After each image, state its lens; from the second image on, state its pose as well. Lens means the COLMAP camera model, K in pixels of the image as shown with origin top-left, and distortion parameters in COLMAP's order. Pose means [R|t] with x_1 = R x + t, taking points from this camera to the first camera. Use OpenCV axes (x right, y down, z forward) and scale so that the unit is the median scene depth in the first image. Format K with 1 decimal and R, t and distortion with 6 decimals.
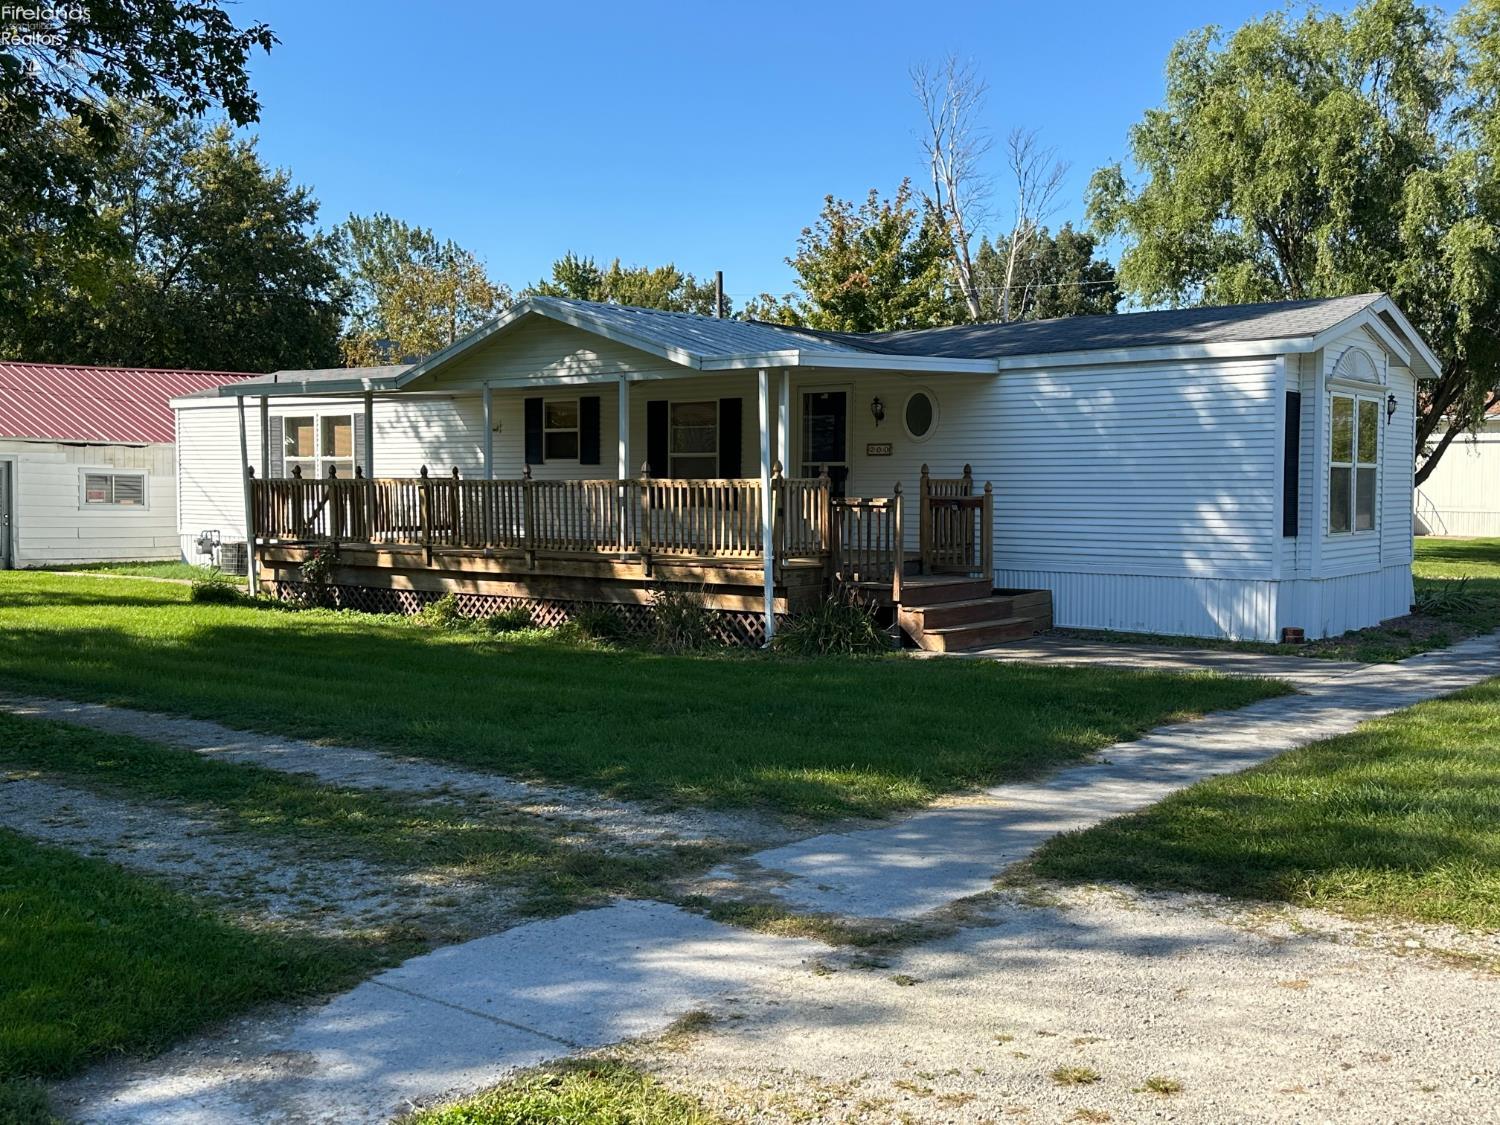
lens RADIAL K [[1542.5, 0, 747.5], [0, 1542.5, 567.0], [0, 0, 1]] dist [0.117063, 0.000000]
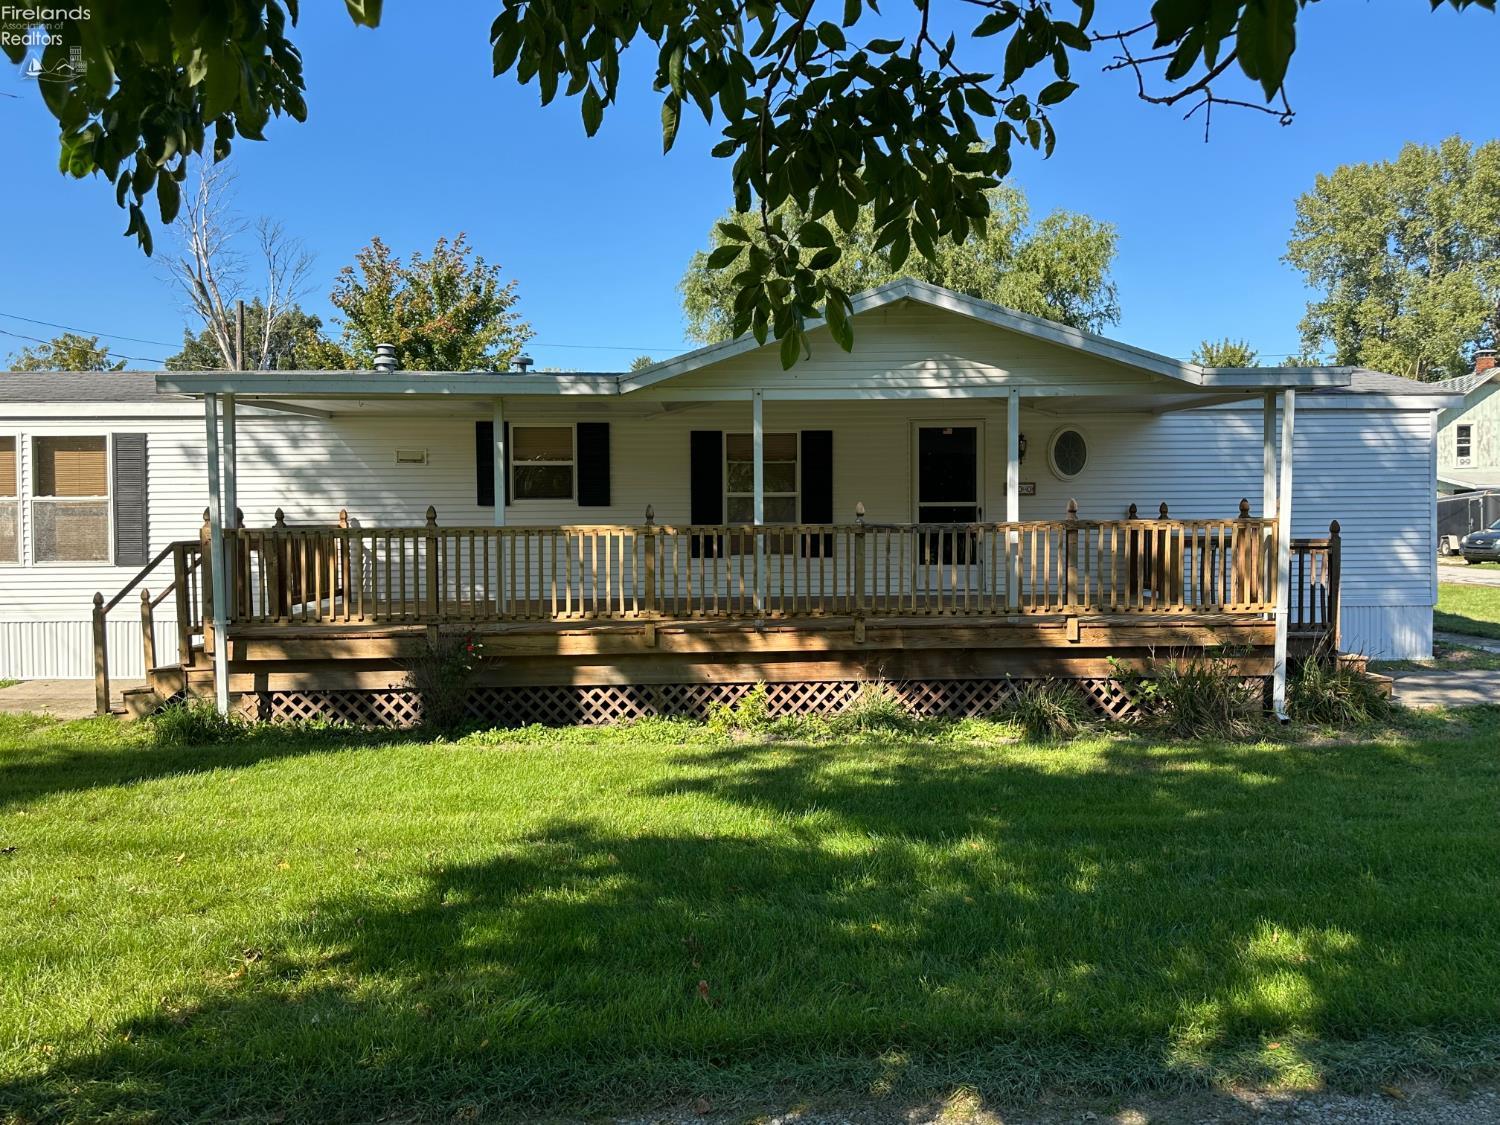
lens RADIAL K [[1165.2, 0, 750.7], [0, 1165.2, 557.6], [0, 0, 1]] dist [0.058612, -0.071320]
pose [[0.756590, -0.027427, 0.653314, -0.511956], [0.046675, 0.998837, -0.012121, -0.032874], [-0.652222, 0.039664, 0.756990, 0.565859]]
